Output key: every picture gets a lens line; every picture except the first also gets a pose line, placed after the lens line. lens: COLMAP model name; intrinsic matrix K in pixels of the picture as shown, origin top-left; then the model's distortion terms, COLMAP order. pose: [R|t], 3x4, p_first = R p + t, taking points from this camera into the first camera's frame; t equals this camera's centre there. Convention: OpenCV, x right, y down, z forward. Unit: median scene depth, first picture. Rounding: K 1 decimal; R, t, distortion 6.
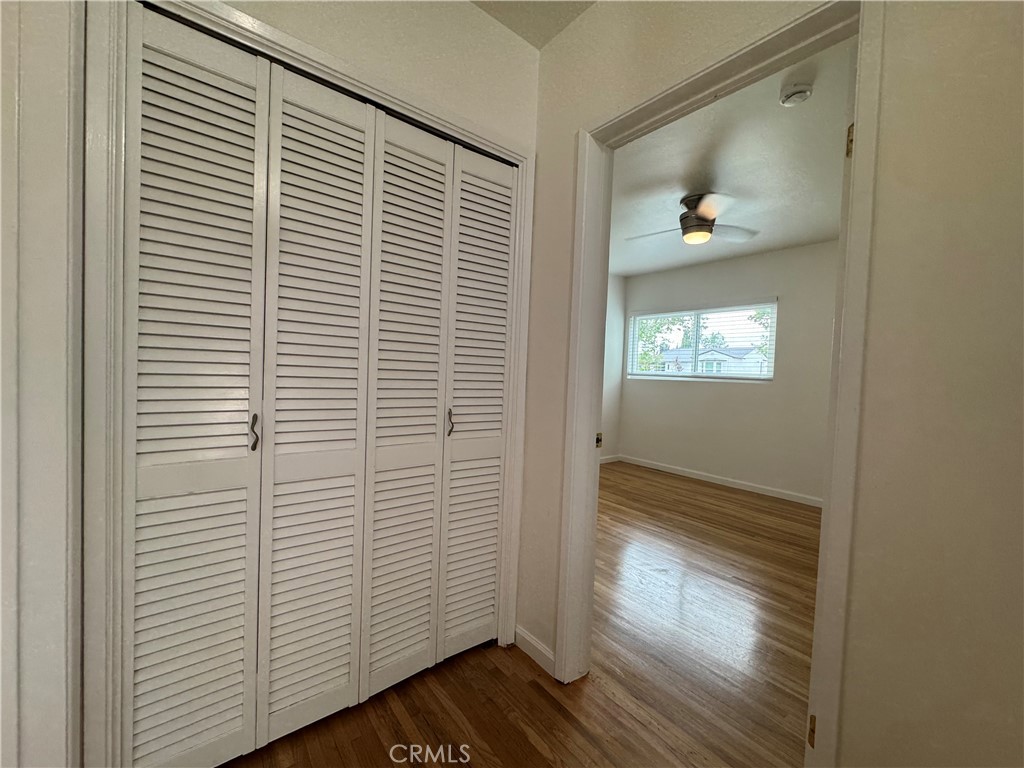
lens RADIAL K [[410.6, 0, 509.9], [0, 410.6, 384.0], [0, 0, 1]] dist [-0.002027, 0.001003]
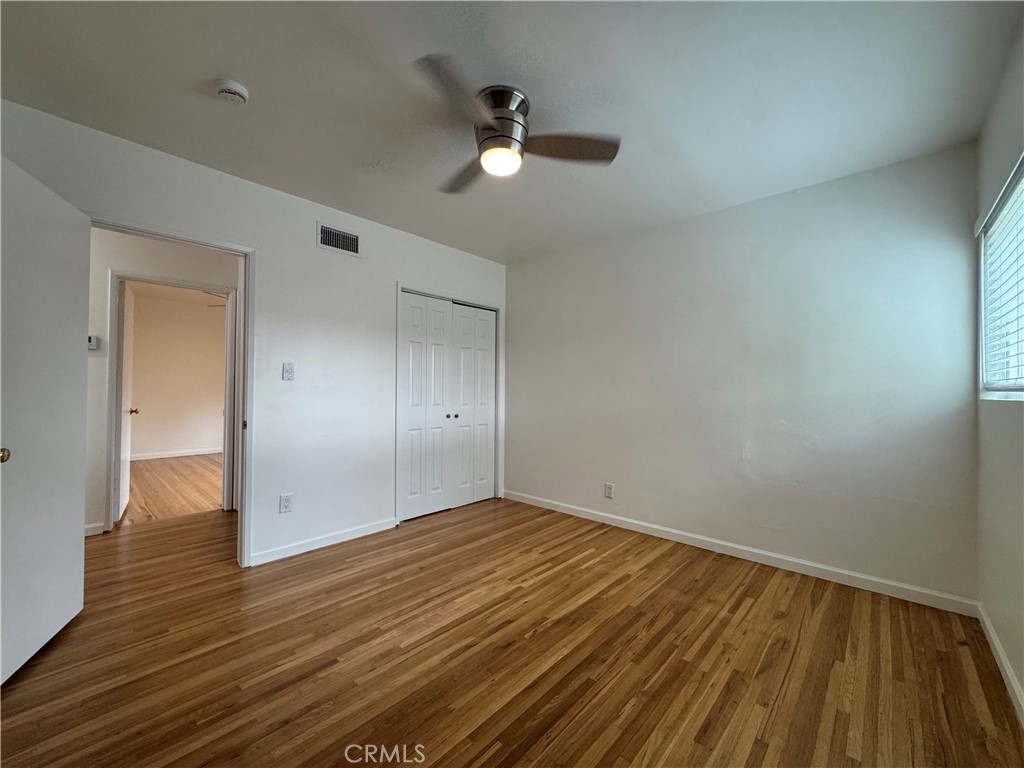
lens RADIAL K [[410.6, 0, 513.0], [0, 410.6, 385.6], [0, 0, 1]] dist [-0.002027, 0.001003]
pose [[0.169180, -0.042812, -0.984655, 0.814931], [-0.035630, 0.998137, -0.049520, 0.010584], [0.984941, 0.043461, 0.167339, 0.718203]]
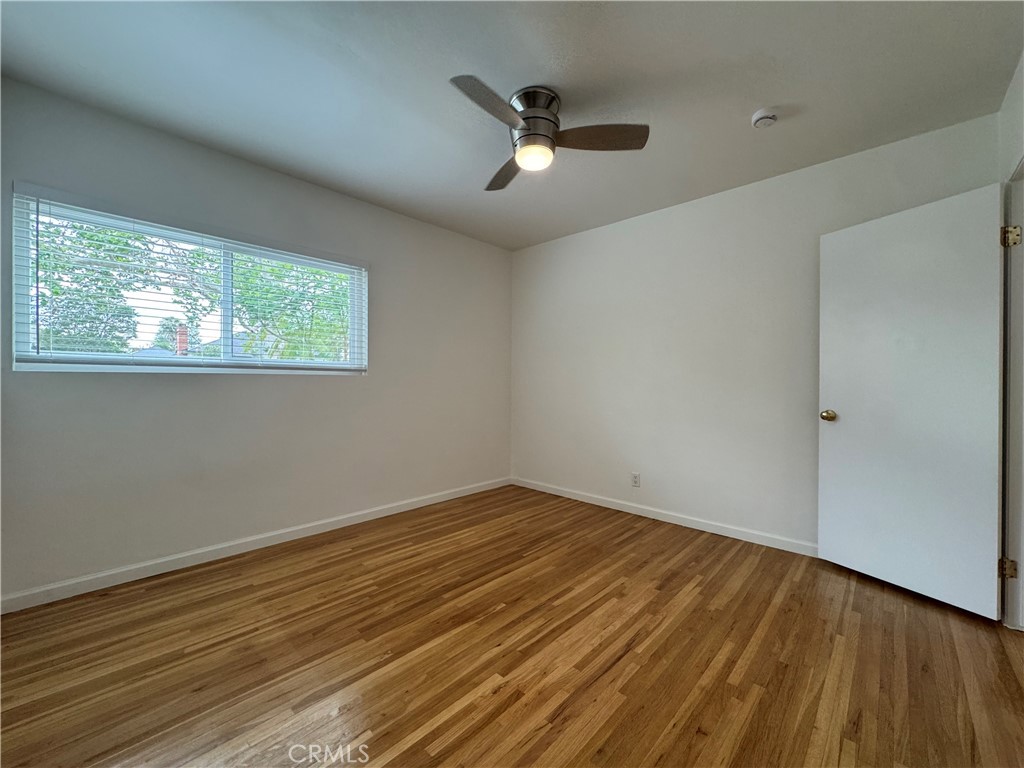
lens RADIAL K [[410.6, 0, 508.7], [0, 410.6, 383.4], [0, 0, 1]] dist [-0.002027, 0.001003]
pose [[-0.144577, -0.039910, 0.988688, -0.166716], [0.019406, 0.998880, 0.043160, -0.013914], [-0.989303, 0.025426, -0.143641, 0.887375]]
